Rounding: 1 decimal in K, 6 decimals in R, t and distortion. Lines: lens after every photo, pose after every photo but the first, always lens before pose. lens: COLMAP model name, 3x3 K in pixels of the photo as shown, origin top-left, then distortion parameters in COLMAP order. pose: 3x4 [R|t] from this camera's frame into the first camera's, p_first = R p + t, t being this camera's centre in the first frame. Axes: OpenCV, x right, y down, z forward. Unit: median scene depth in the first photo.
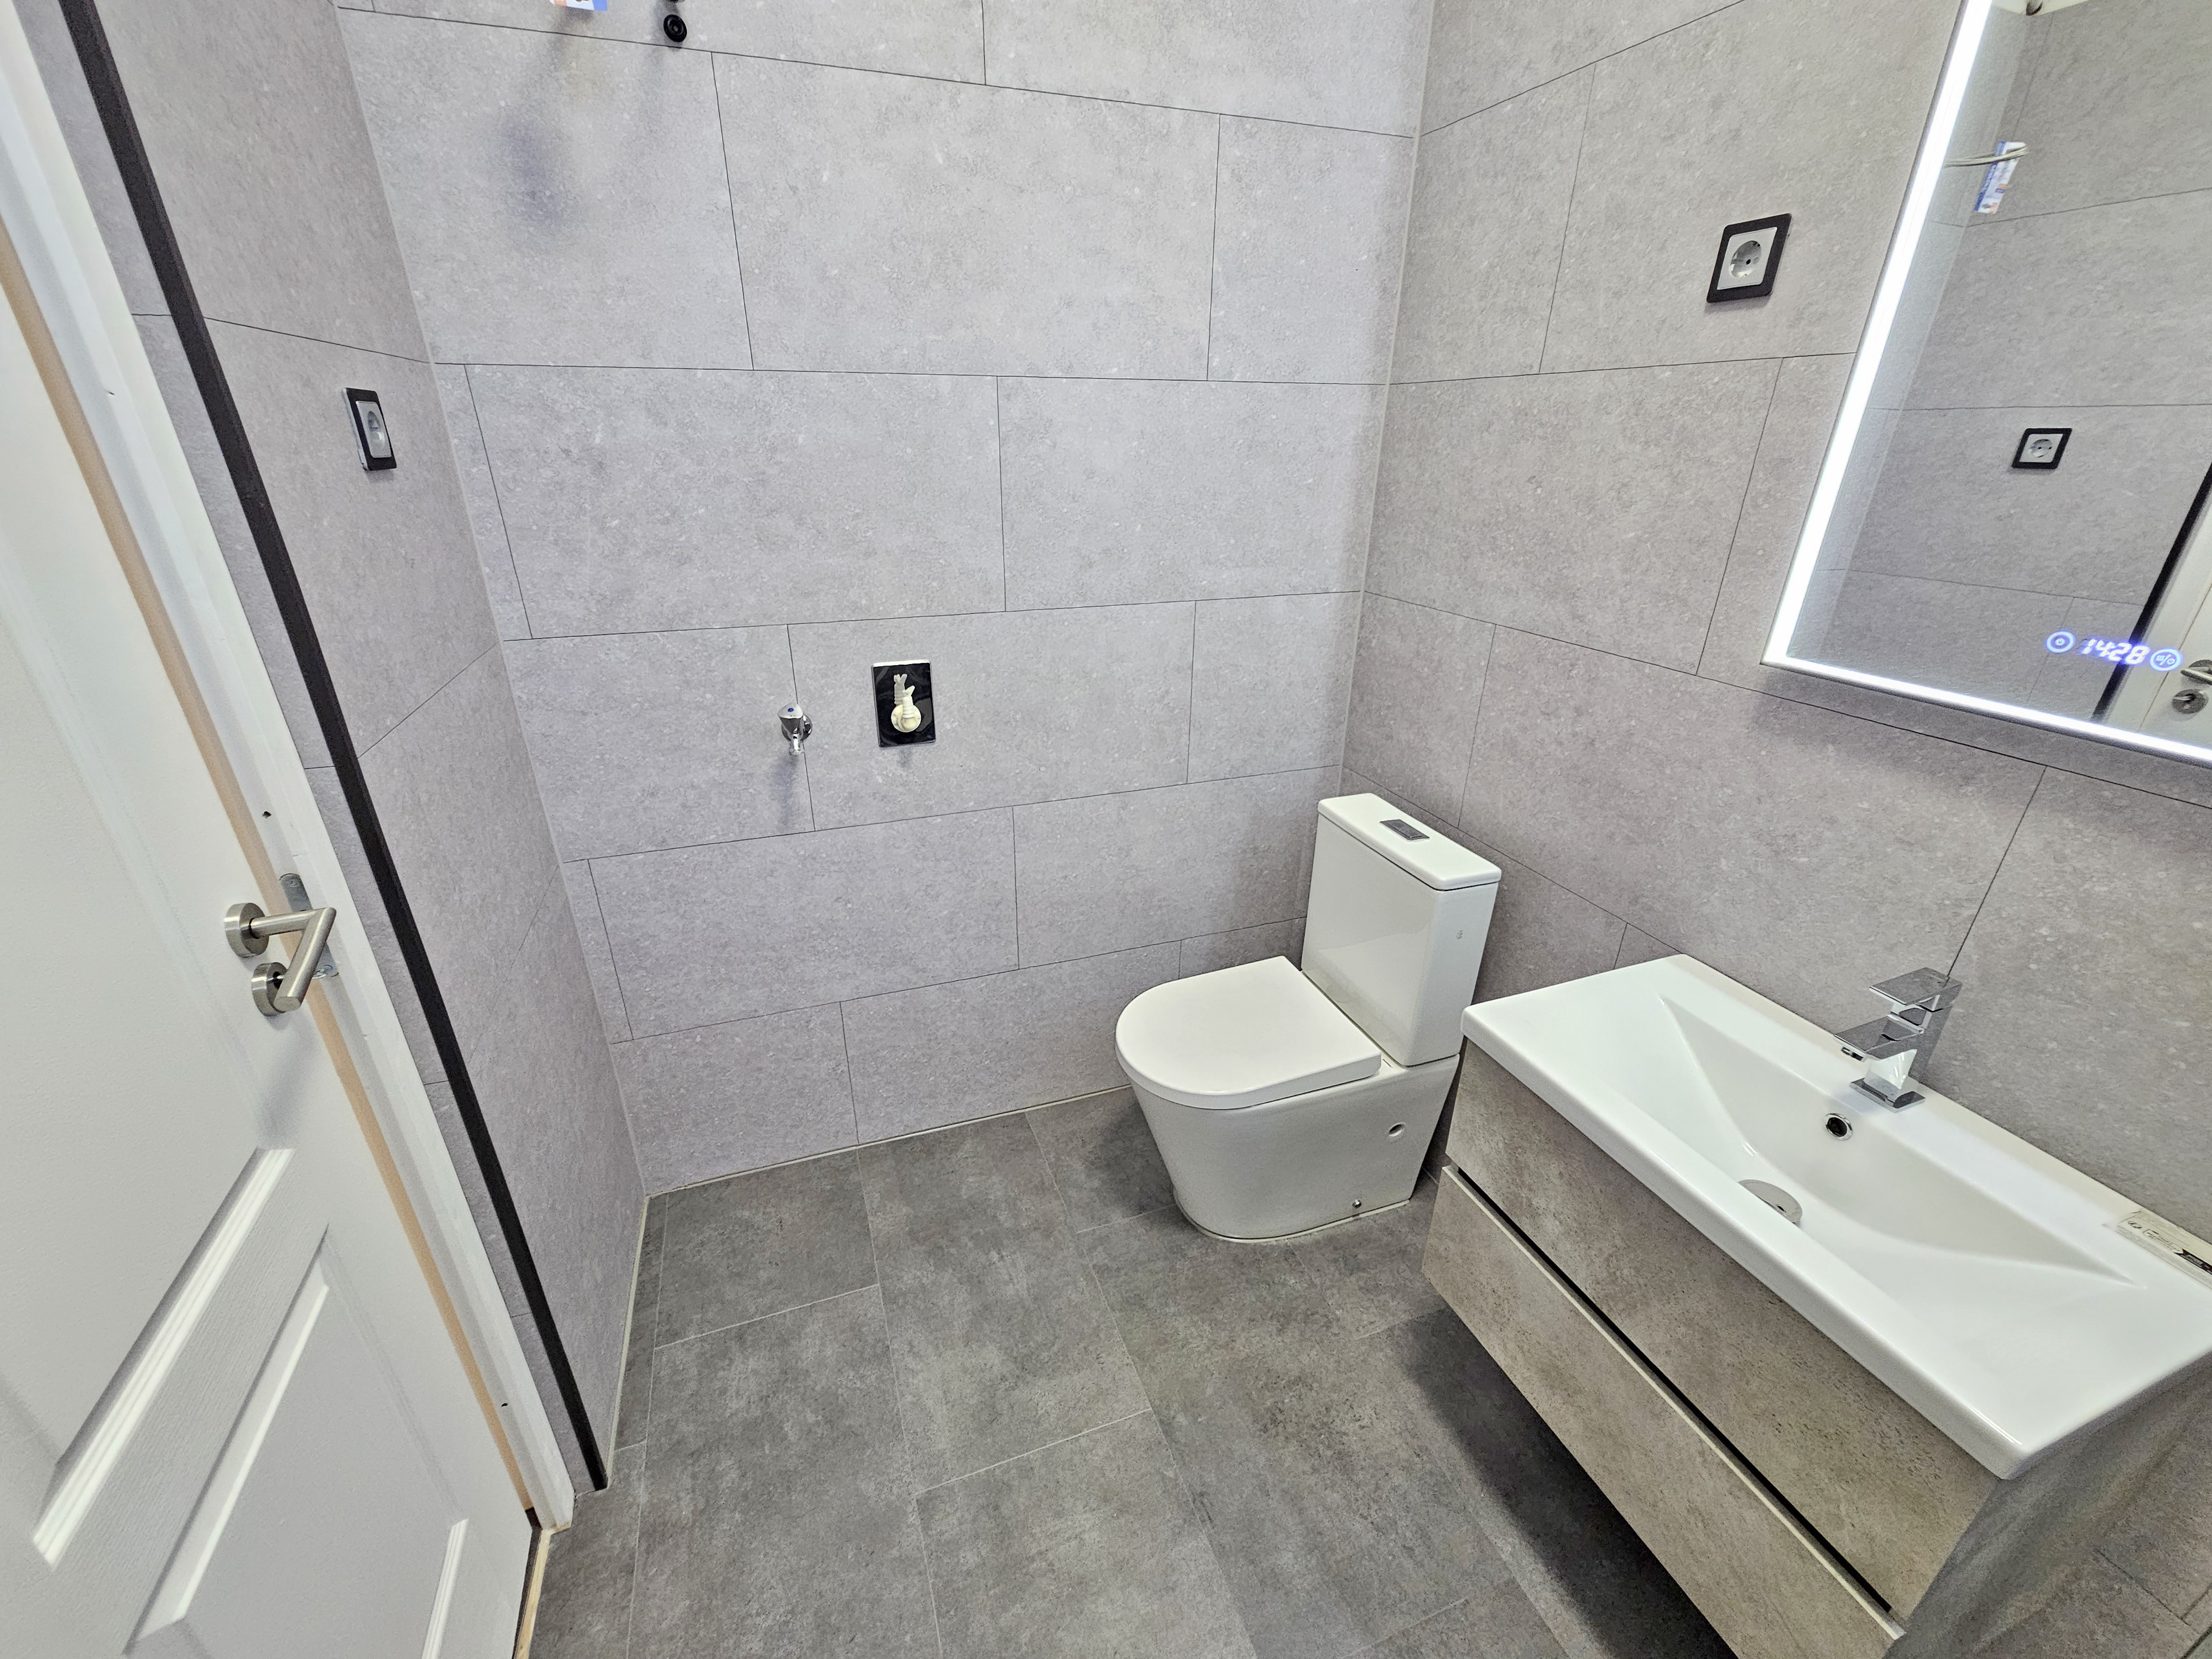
lens RADIAL K [[900.1, 0, 1101.2], [0, 900.1, 828.7], [0, 0, 1]] dist [-0.009075, 0.000774]
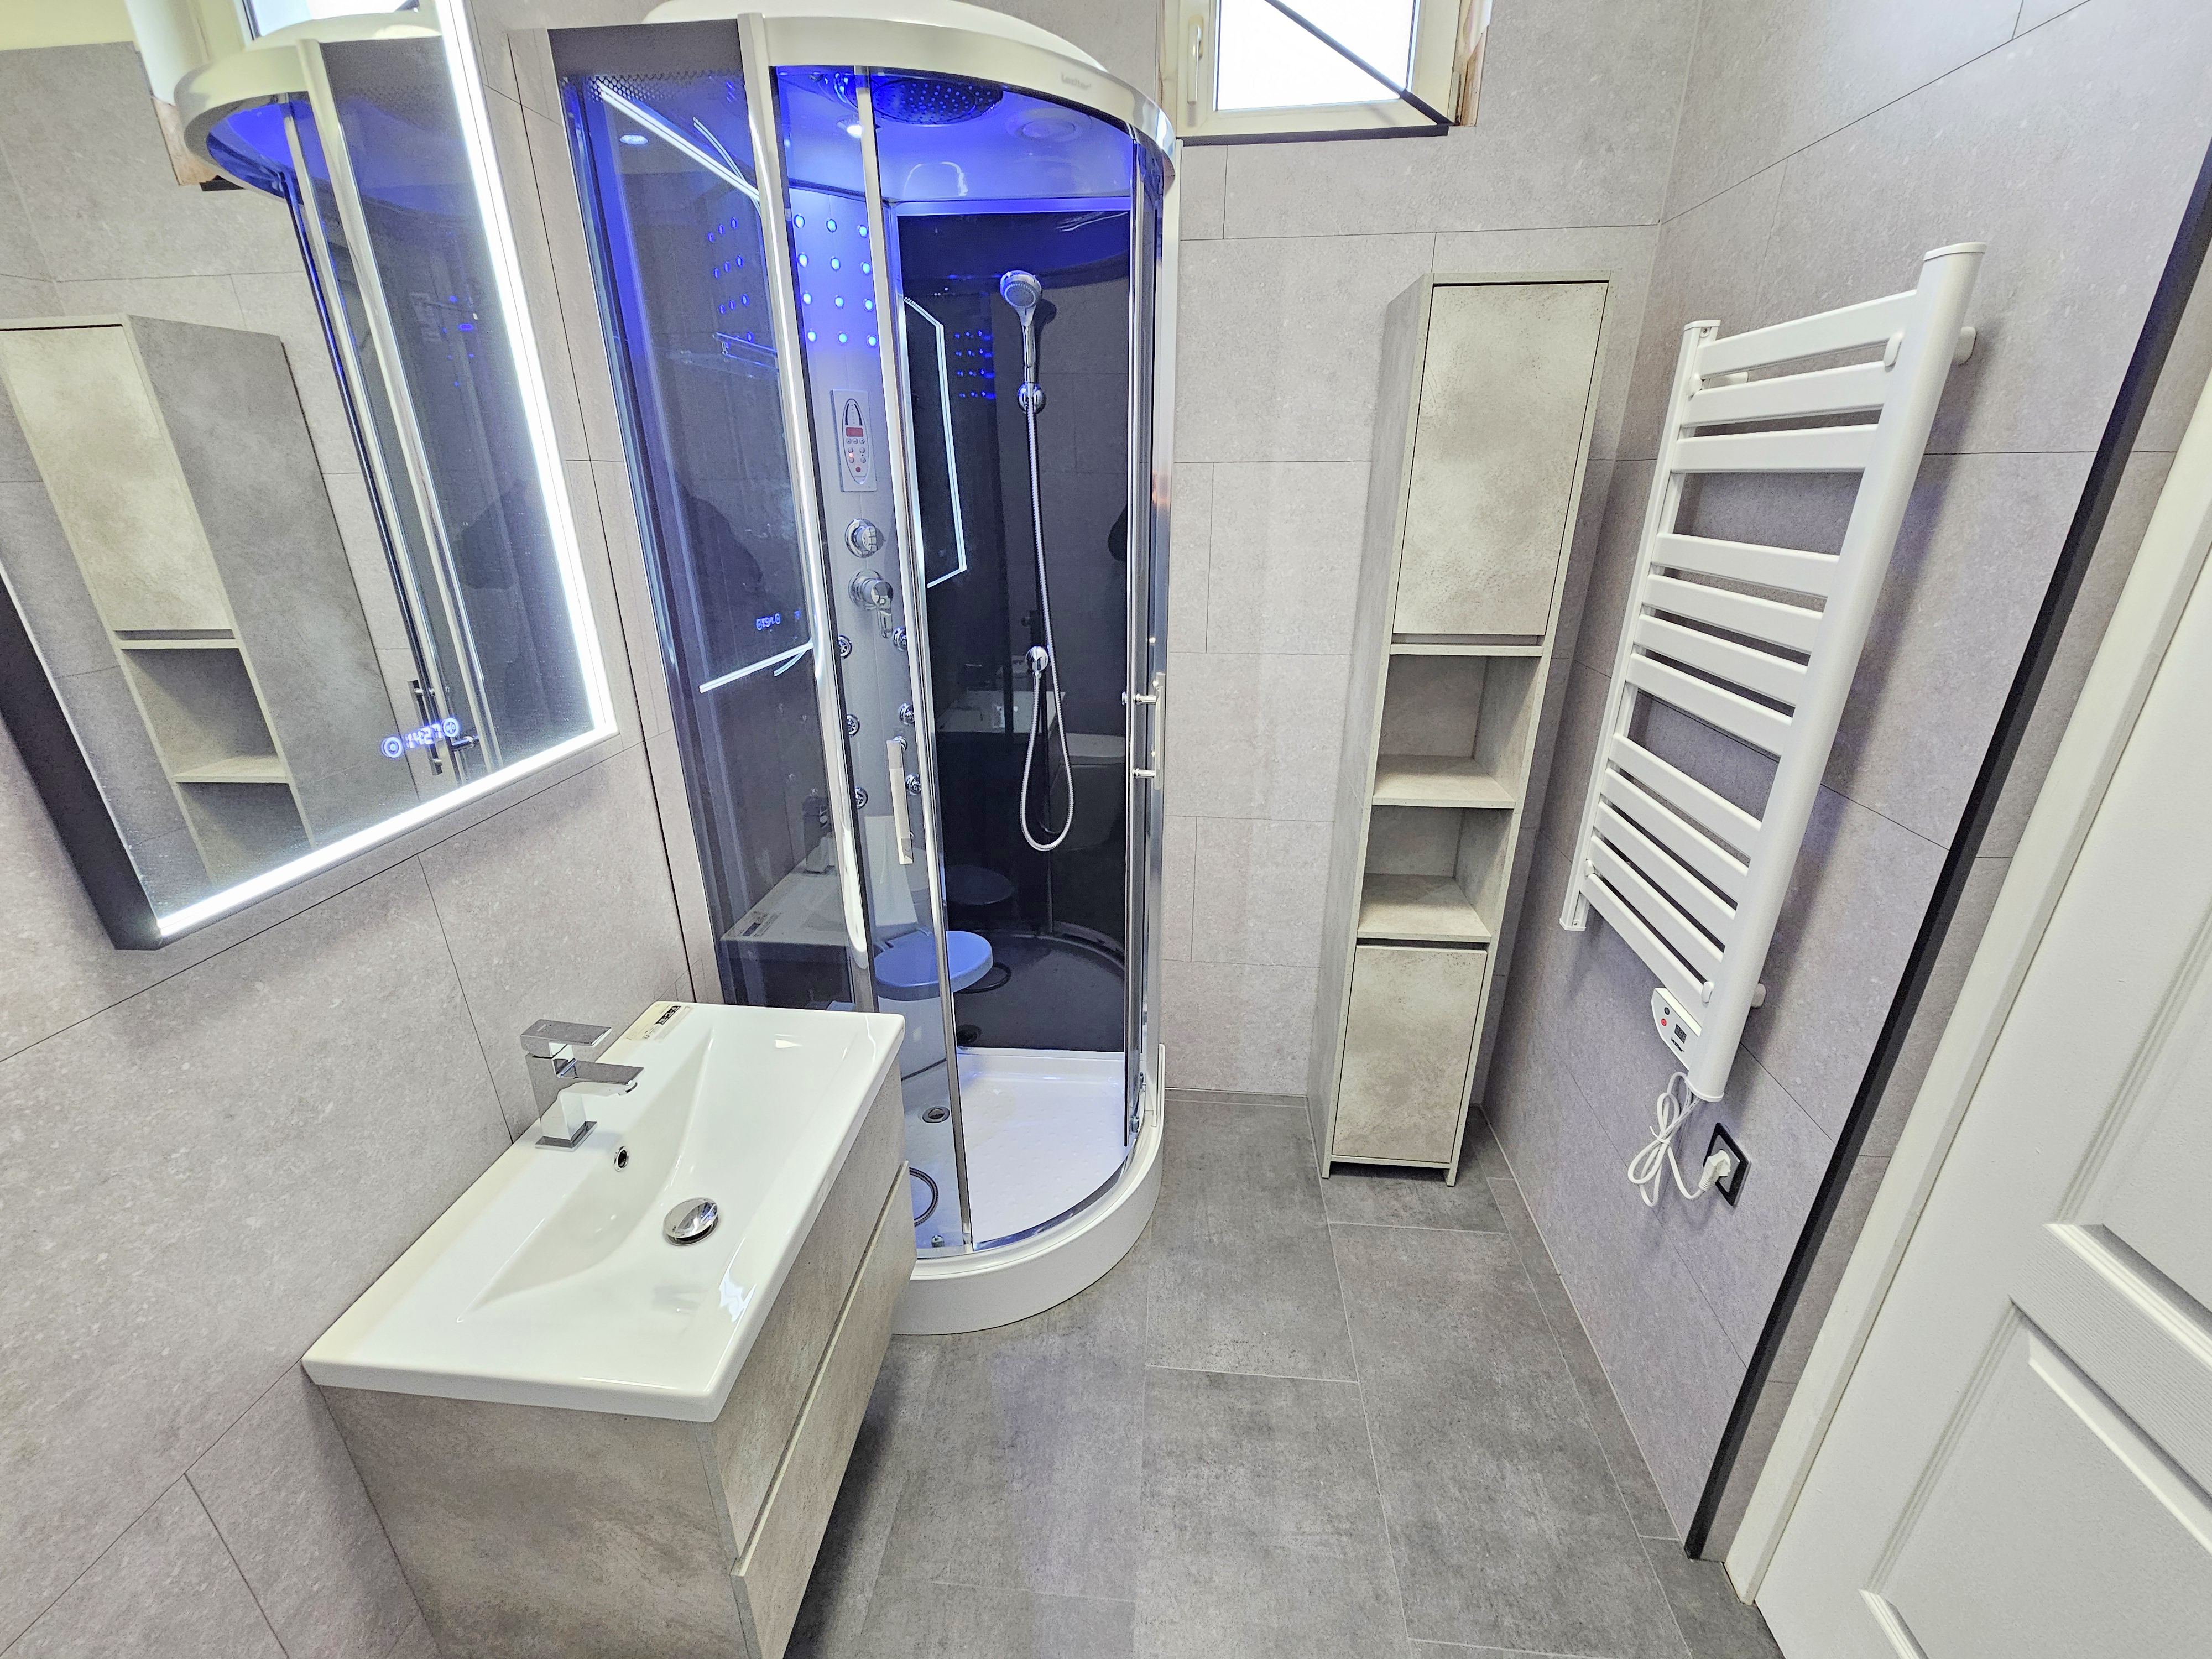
lens RADIAL K [[900.1, 0, 1102.2], [0, 900.1, 837.1], [0, 0, 1]] dist [-0.009075, 0.000774]
pose [[-0.907391, -0.158815, 0.389127, -0.064155], [0.167818, 0.711940, 0.681894, -0.518491], [-0.385330, 0.684047, -0.619355, 1.028733]]
